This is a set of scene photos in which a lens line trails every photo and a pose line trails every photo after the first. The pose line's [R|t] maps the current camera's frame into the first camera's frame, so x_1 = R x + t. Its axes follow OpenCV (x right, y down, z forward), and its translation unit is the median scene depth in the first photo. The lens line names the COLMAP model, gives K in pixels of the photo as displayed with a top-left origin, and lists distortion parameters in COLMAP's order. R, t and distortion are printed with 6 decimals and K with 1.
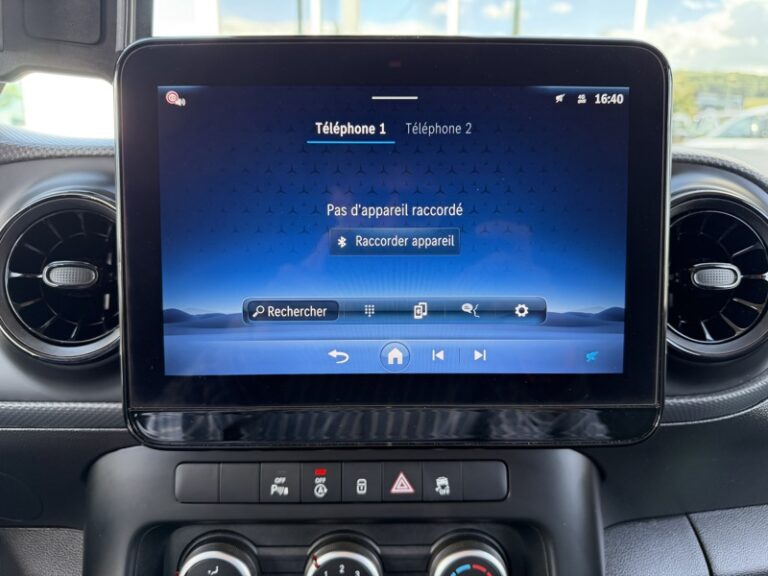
lens RADIAL K [[557.5, 0, 378.7], [0, 557.5, 285.5], [0, 0, 1]] dist [0.024387, -0.067322]
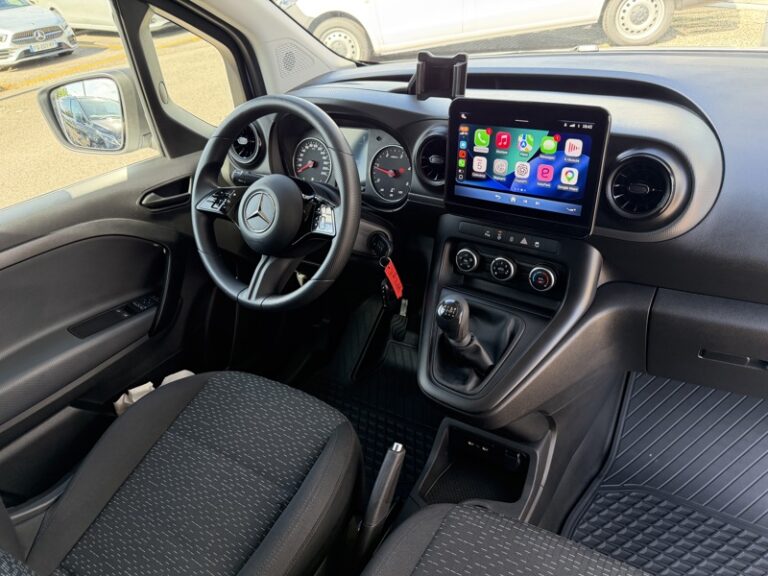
lens RADIAL K [[557.5, 0, 386.6], [0, 557.5, 286.1], [0, 0, 1]] dist [0.024387, -0.067322]
pose [[0.787833, 0.249260, -0.563195, 1.225817], [-0.049543, 0.937128, 0.345452, -0.426975], [0.613893, -0.244256, 0.750649, -1.799815]]
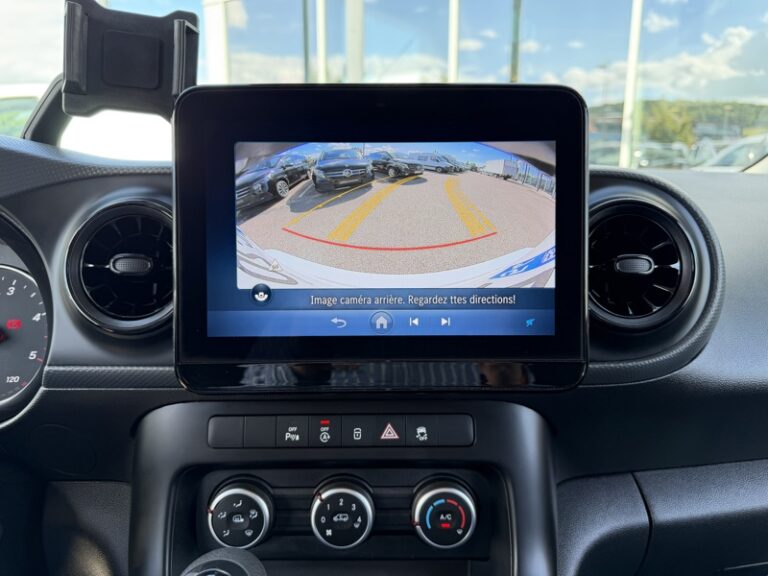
lens RADIAL K [[557.5, 0, 380.0], [0, 557.5, 287.3], [0, 0, 1]] dist [0.024387, -0.067322]
pose [[0.999988, -0.002681, -0.004056, 0.026656], [0.002486, 0.998870, -0.047462, 0.089665], [0.004179, 0.047451, 0.998865, -0.269993]]
